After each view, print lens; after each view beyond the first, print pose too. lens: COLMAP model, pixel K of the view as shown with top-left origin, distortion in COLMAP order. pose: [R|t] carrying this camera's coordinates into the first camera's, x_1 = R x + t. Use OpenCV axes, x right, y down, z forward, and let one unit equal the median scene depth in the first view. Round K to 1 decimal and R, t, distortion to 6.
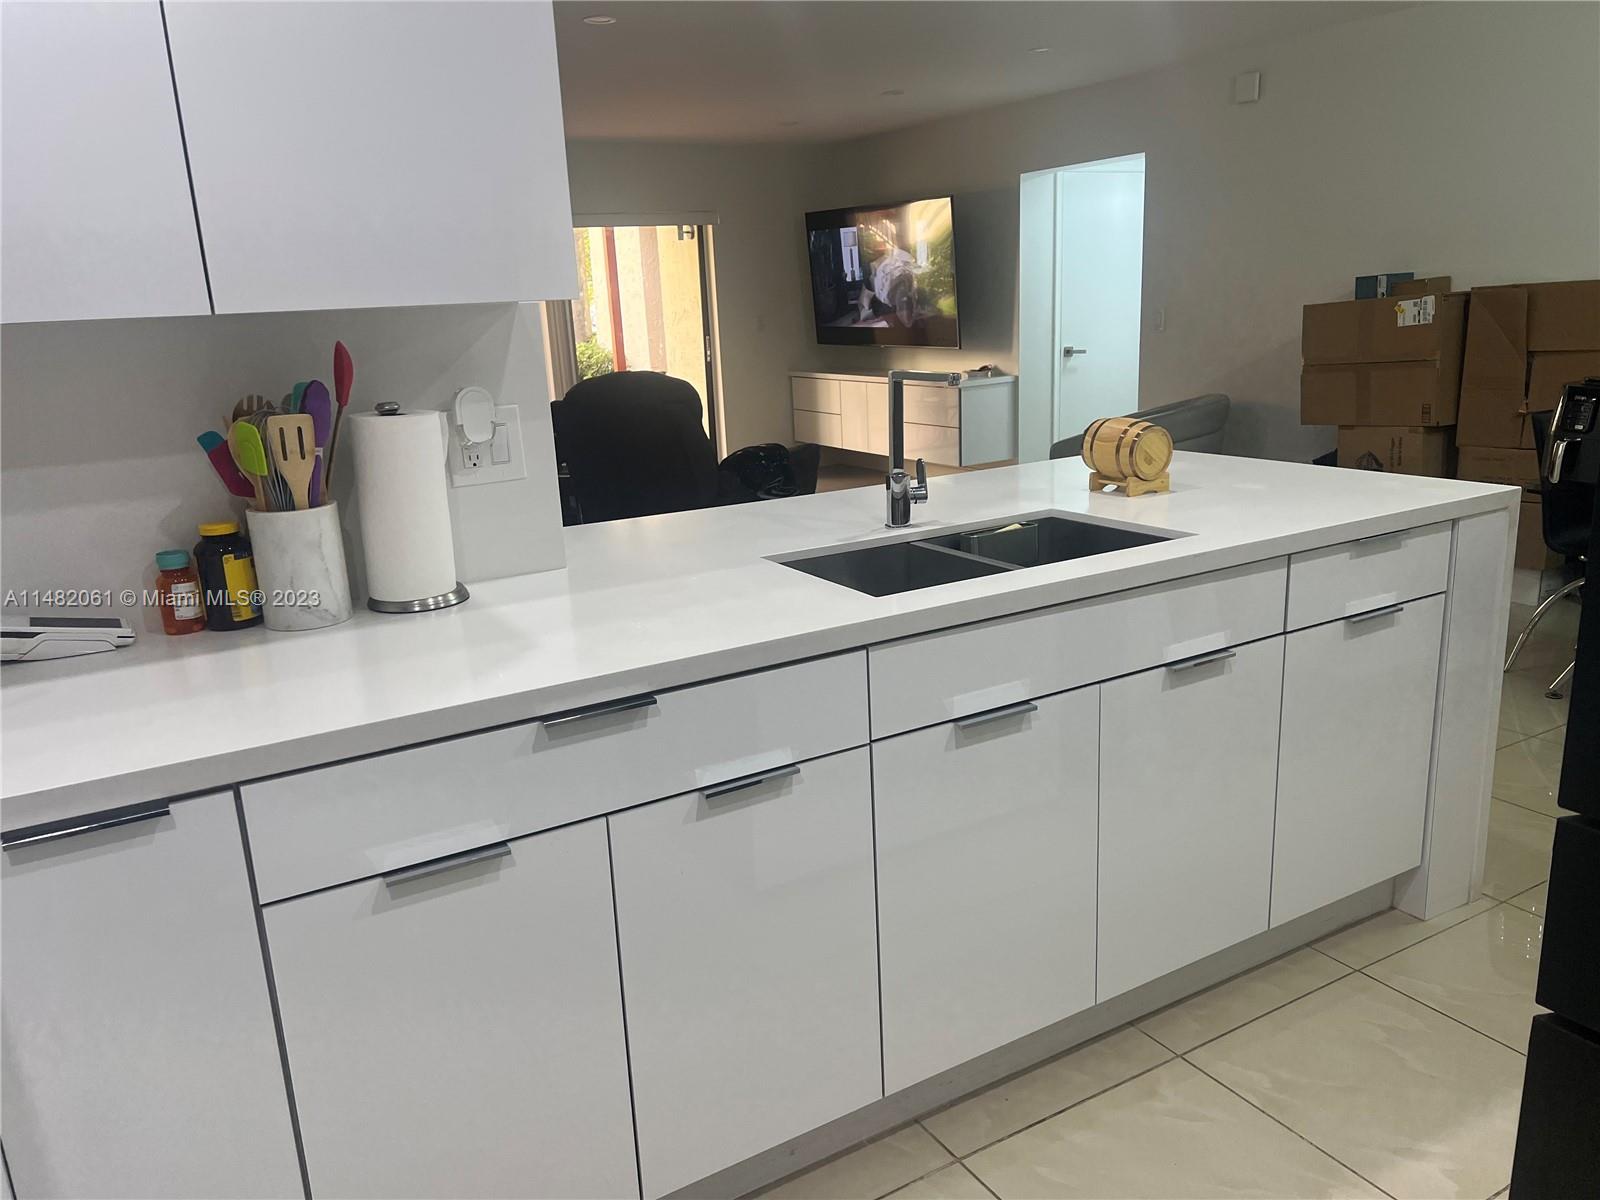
lens RADIAL K [[1193.7, 0, 805.6], [0, 1193.7, 609.0], [0, 0, 1]] dist [0.063389, -0.077344]
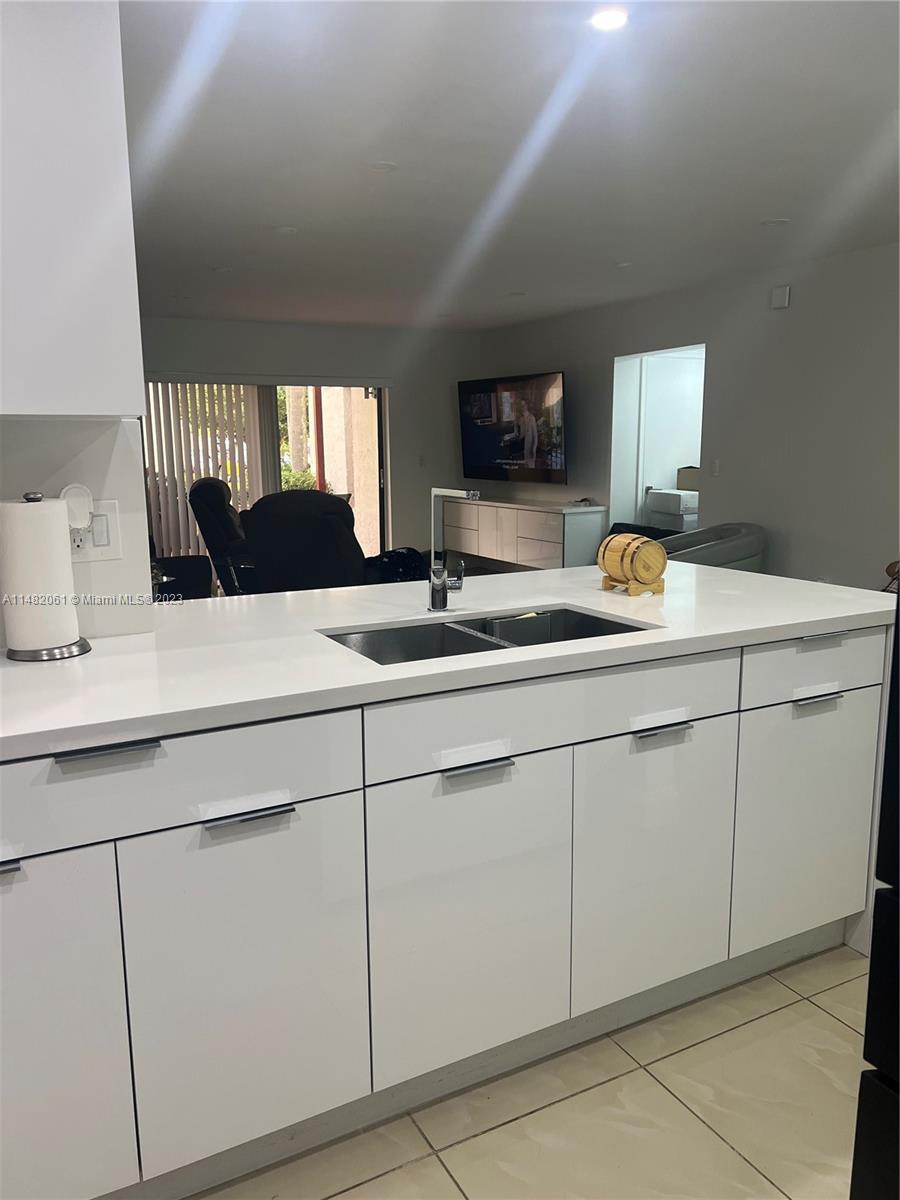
lens RADIAL K [[895.3, 0, 446.3], [0, 895.3, 604.3], [0, 0, 1]] dist [0.063389, -0.077344]
pose [[0.998649, 0.041767, -0.030925, 0.126204], [-0.044109, 0.995870, -0.079350, -0.002189], [0.027483, 0.080607, 0.996367, 0.072636]]
